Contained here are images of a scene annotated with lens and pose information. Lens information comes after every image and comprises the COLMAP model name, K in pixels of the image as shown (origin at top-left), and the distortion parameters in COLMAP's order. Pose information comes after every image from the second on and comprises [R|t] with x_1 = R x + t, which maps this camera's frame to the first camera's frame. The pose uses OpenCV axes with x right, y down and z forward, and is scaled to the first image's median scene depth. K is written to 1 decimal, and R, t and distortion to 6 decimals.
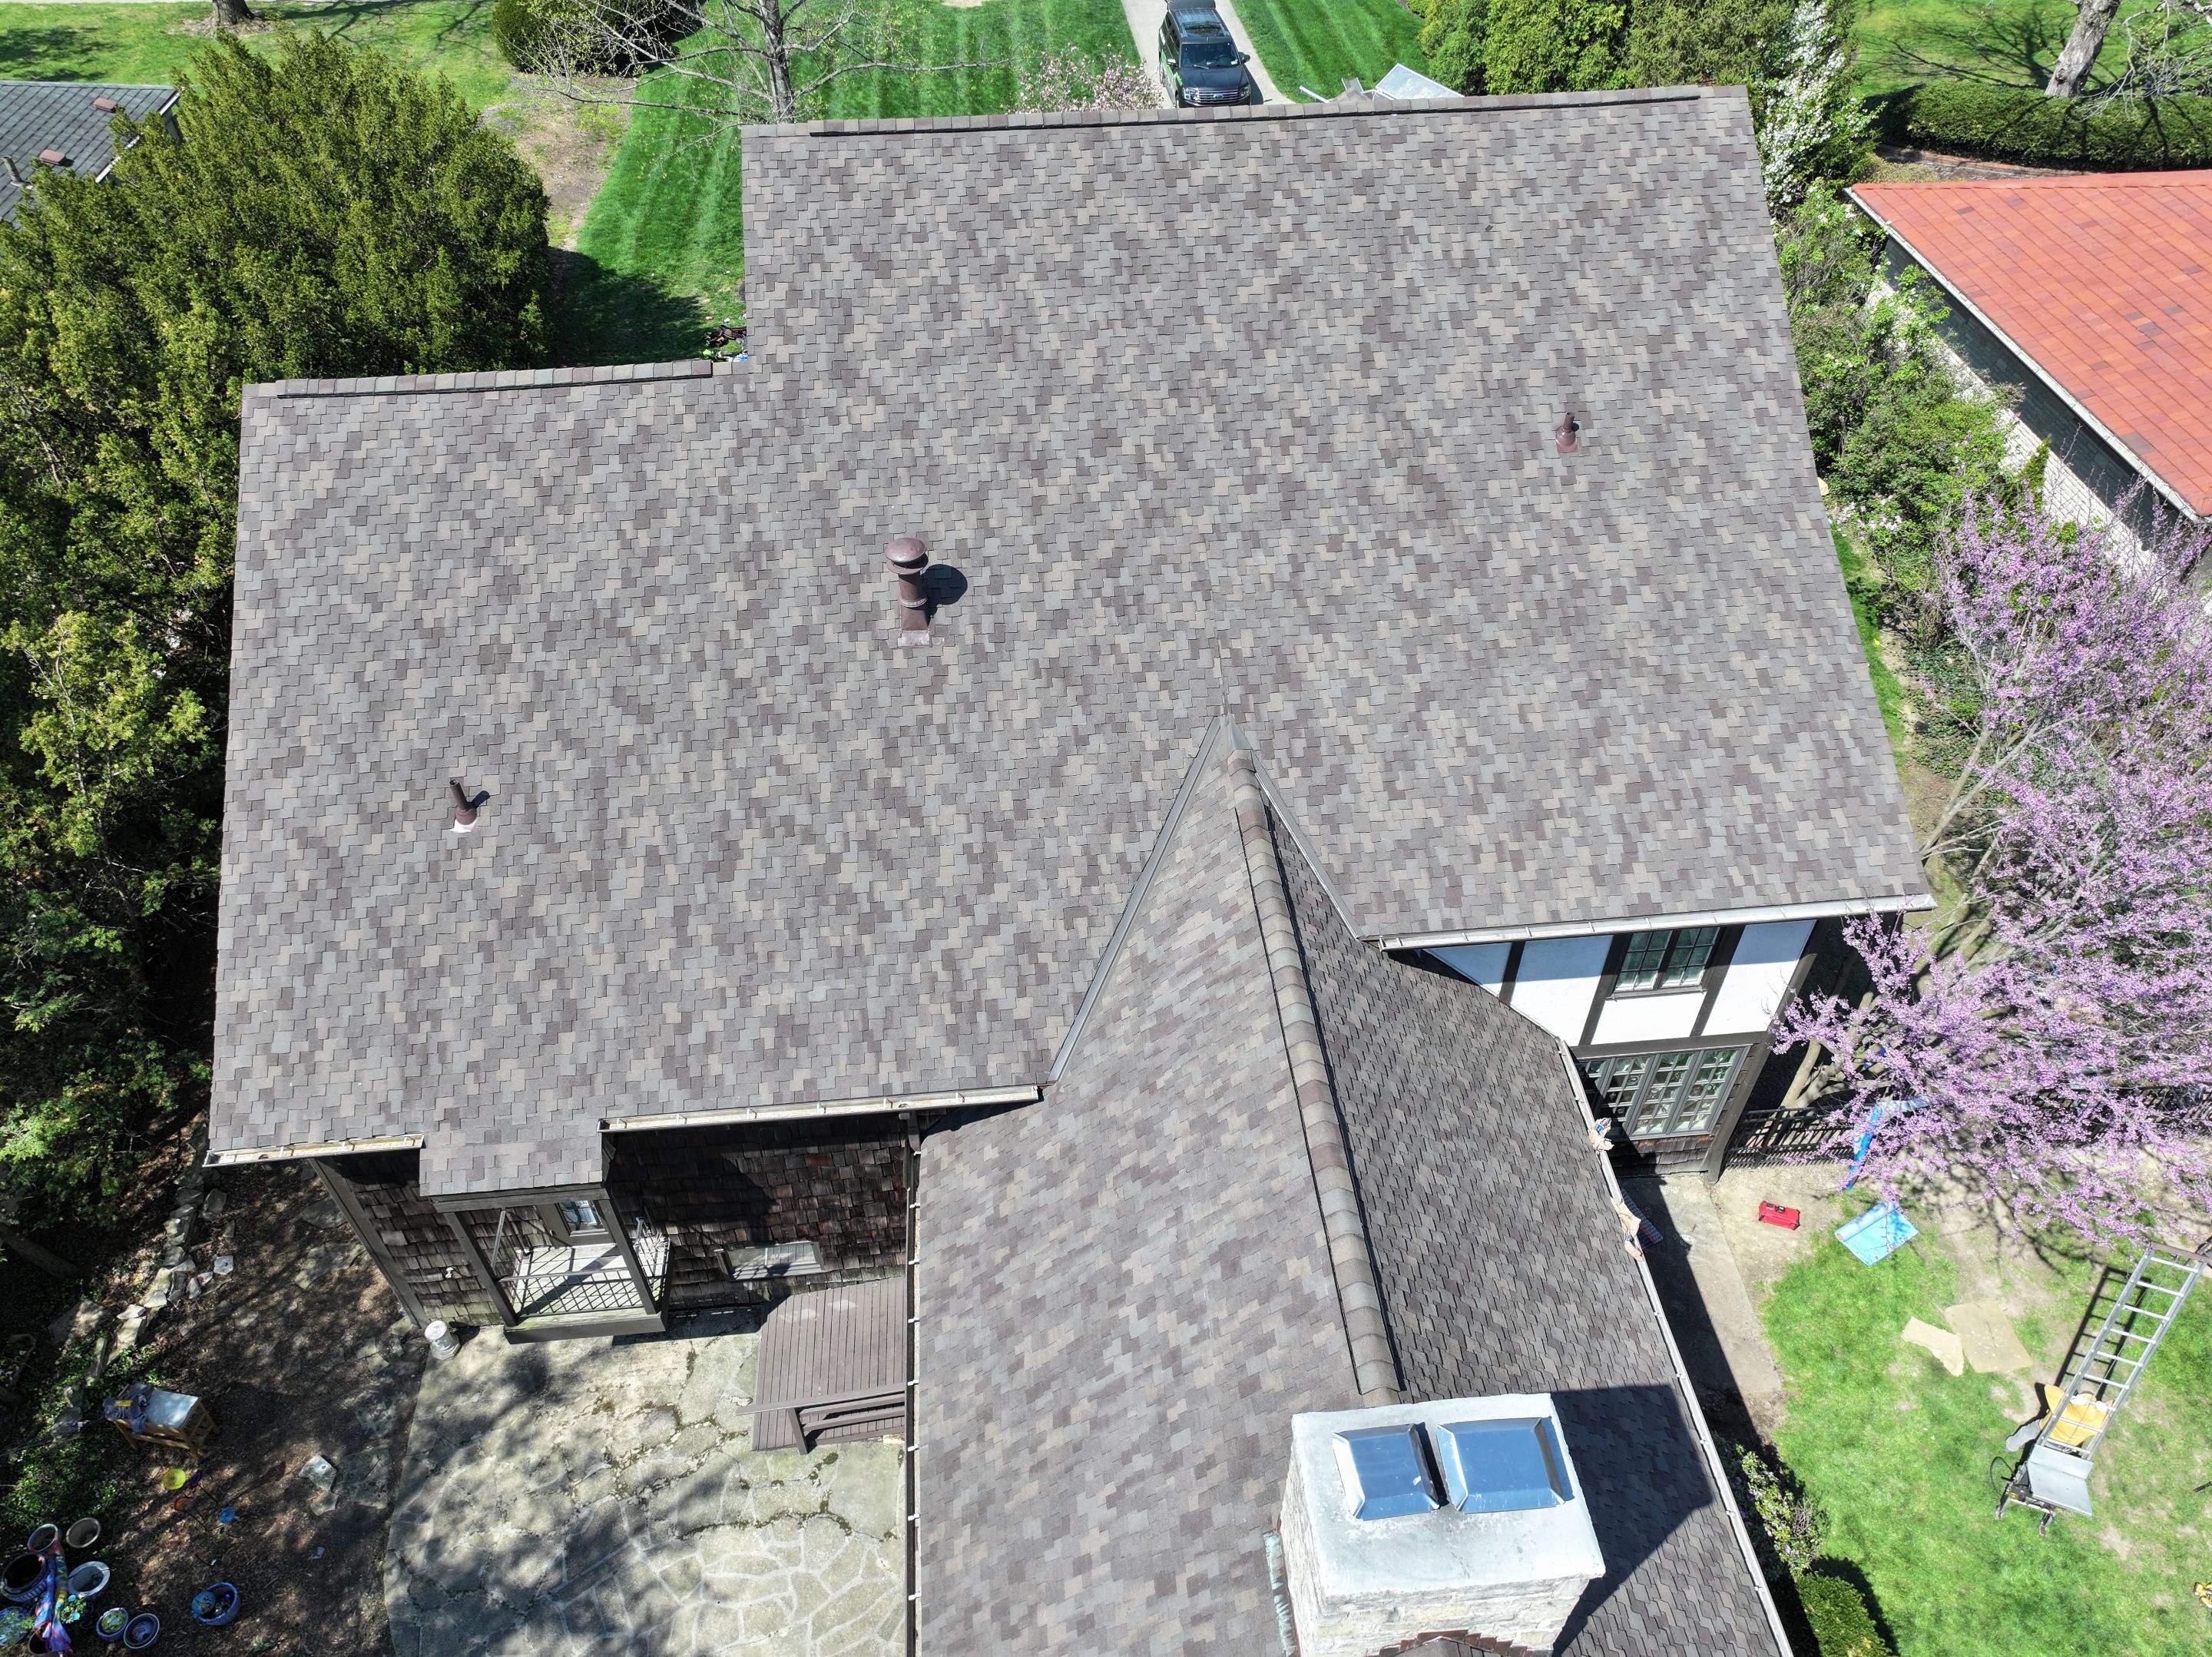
lens RADIAL K [[1548.0, 0, 1111.6], [0, 1548.0, 821.5], [0, 0, 1]] dist [0.006111, 0.003084]
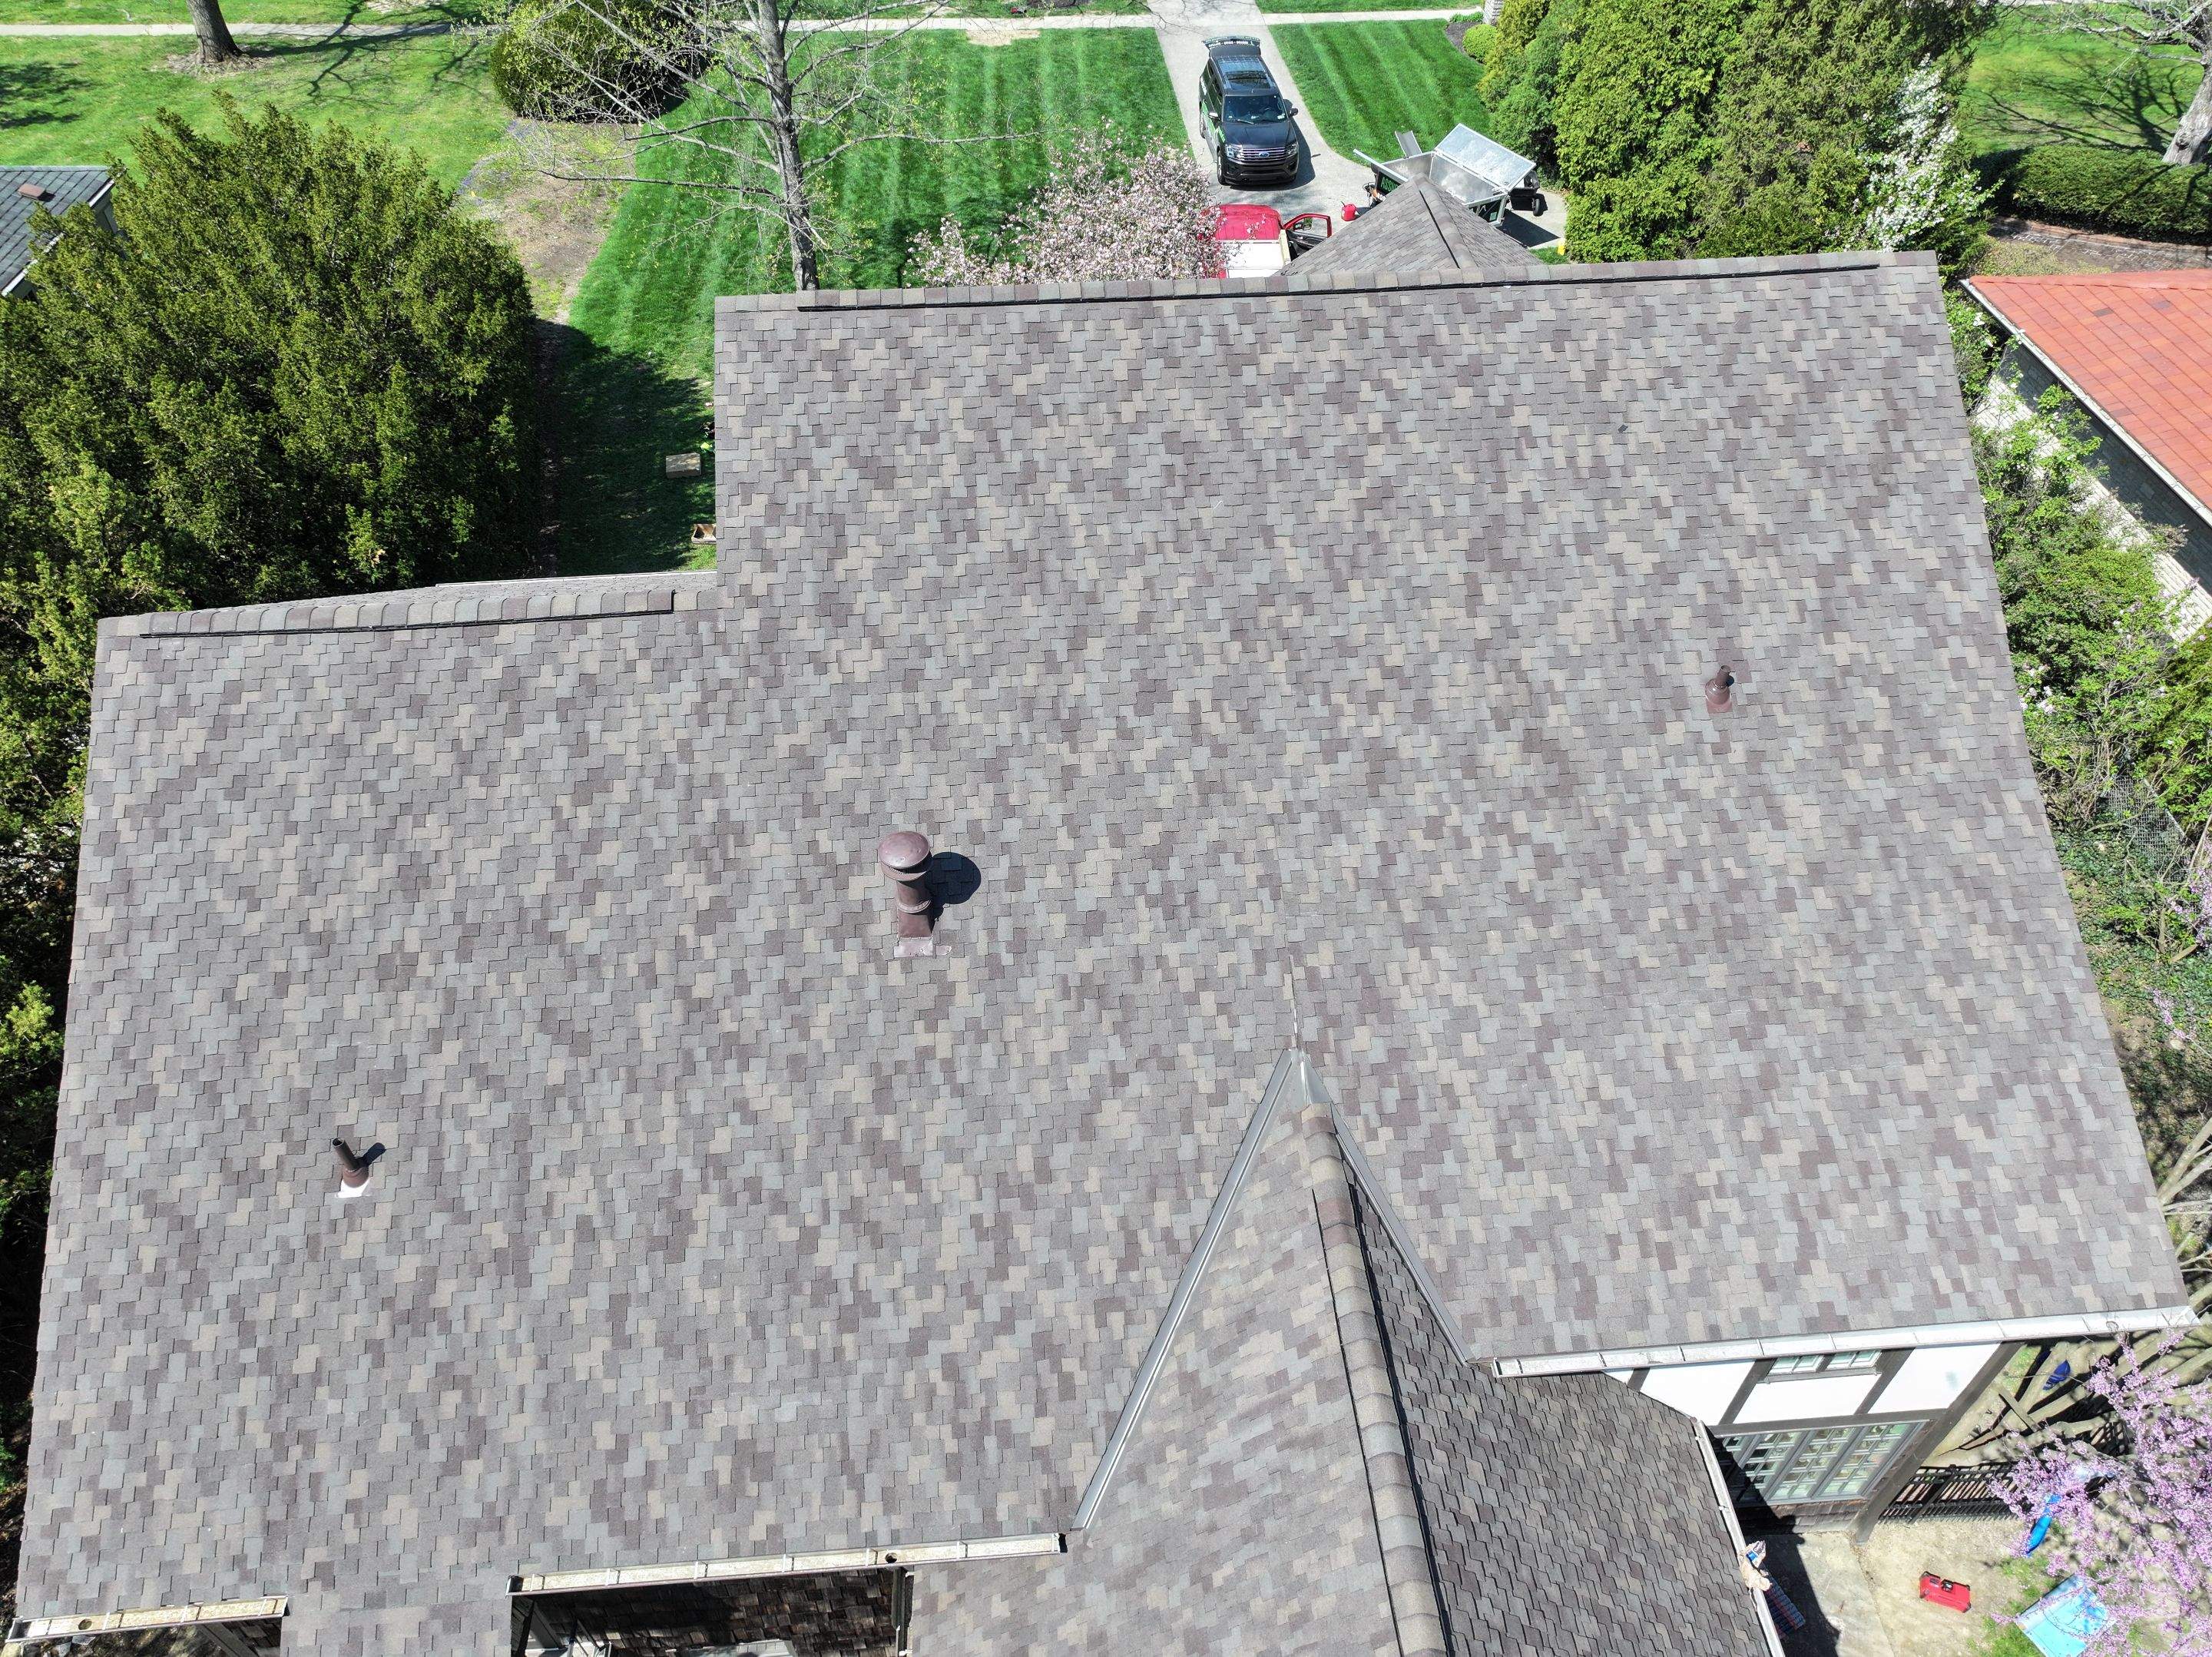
lens RADIAL K [[1548.0, 0, 1111.6], [0, 1548.0, 821.5], [0, 0, 1]] dist [0.006111, 0.003084]
pose [[0.999836, 0.013609, -0.011969, -0.014875], [-0.013588, 0.999906, 0.001855, -0.179971], [0.011993, -0.001693, 0.999927, 0.183929]]
